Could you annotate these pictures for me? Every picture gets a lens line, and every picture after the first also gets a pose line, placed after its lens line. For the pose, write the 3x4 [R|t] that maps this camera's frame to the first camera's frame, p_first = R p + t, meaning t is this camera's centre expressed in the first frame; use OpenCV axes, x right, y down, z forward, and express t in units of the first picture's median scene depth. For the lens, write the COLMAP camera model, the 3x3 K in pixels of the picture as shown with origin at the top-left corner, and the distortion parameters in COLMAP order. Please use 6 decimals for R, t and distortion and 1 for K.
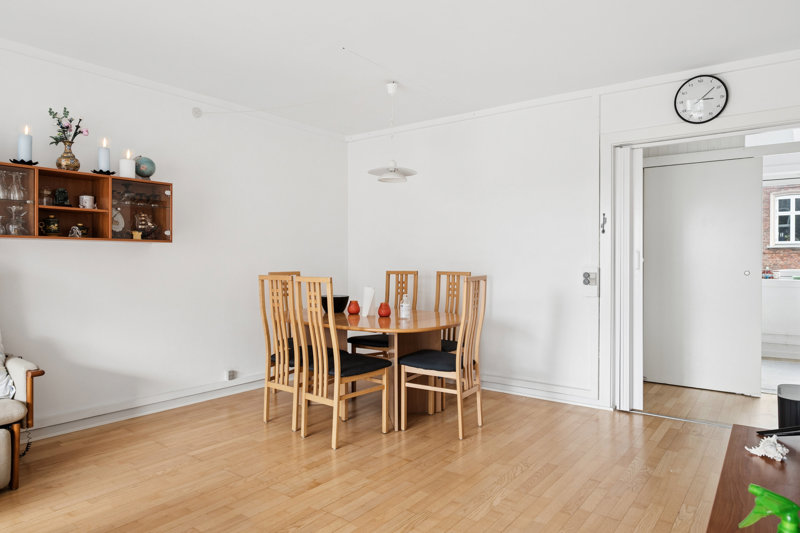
lens RADIAL K [[511.6, 0, 404.9], [0, 511.6, 261.0], [0, 0, 1]] dist [0.003784, 0.001685]
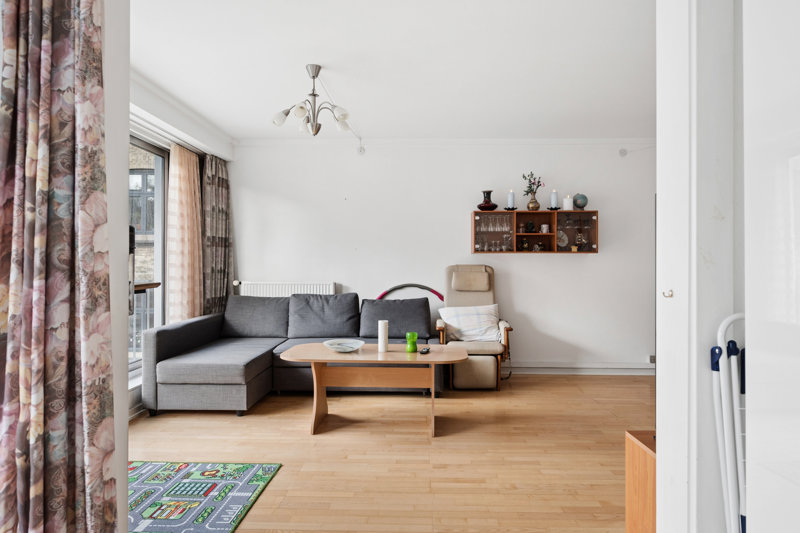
lens RADIAL K [[511.6, 0, 404.9], [0, 511.6, 261.0], [0, 0, 1]] dist [0.003784, 0.001685]
pose [[0.579922, -0.007988, -0.814633, 0.421790], [-0.001132, 0.999943, -0.010611, 0.000937], [0.814671, 0.007075, 0.579880, -0.263672]]
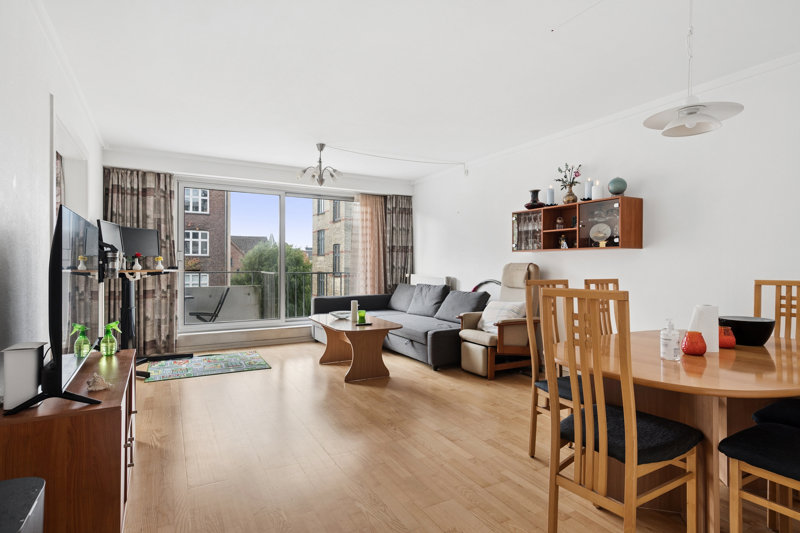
lens RADIAL K [[419.8, 0, 400.0], [0, 419.8, 266.5], [0, 0, 1]] dist [-0.001041, -0.000522]
pose [[-0.405489, -0.000681, -0.914100, 0.666071], [-0.004749, 0.999988, 0.001362, 0.006876], [0.914088, 0.004894, -0.405487, 1.049115]]
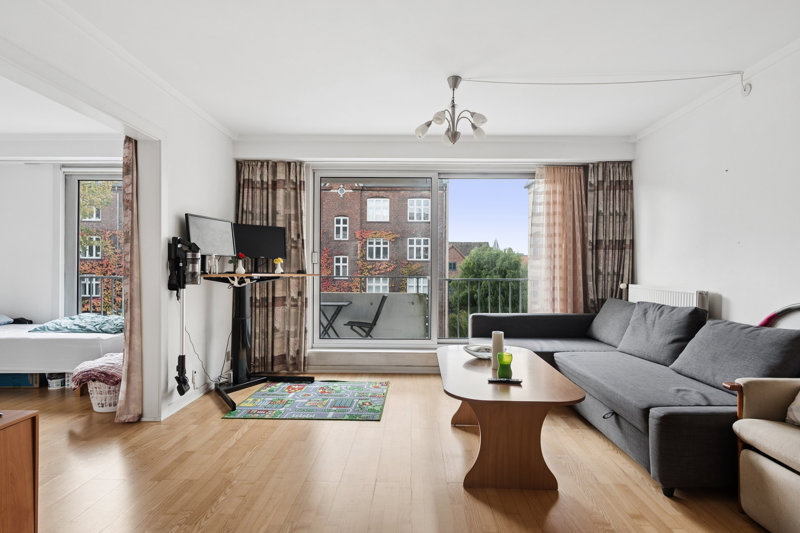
lens RADIAL K [[404.0, 0, 403.9], [0, 404.0, 268.2], [0, 0, 1]] dist [-0.000620, -0.000298]
pose [[-0.808114, -0.008147, -0.588970, 0.054646], [-0.009191, 0.999957, -0.001222, 0.005585], [0.588955, 0.004426, -0.808154, 0.858609]]
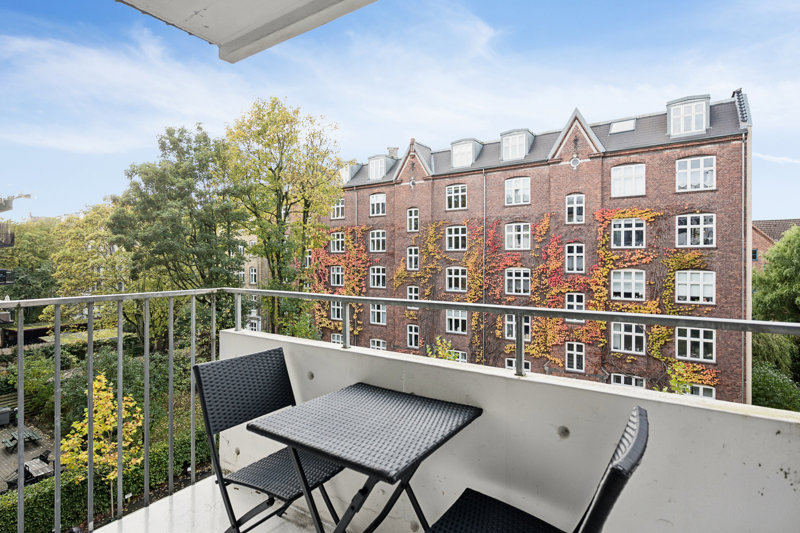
lens RADIAL K [[407.2, 0, 401.7], [0, 407.2, 262.4], [0, 0, 1]] dist [-0.001268, -0.000359]
pose [[-0.998487, -0.000911, -0.054983, -0.756400], [-0.001450, 0.999951, 0.009753, -0.005077], [0.054972, 0.009818, -0.998440, -0.367861]]
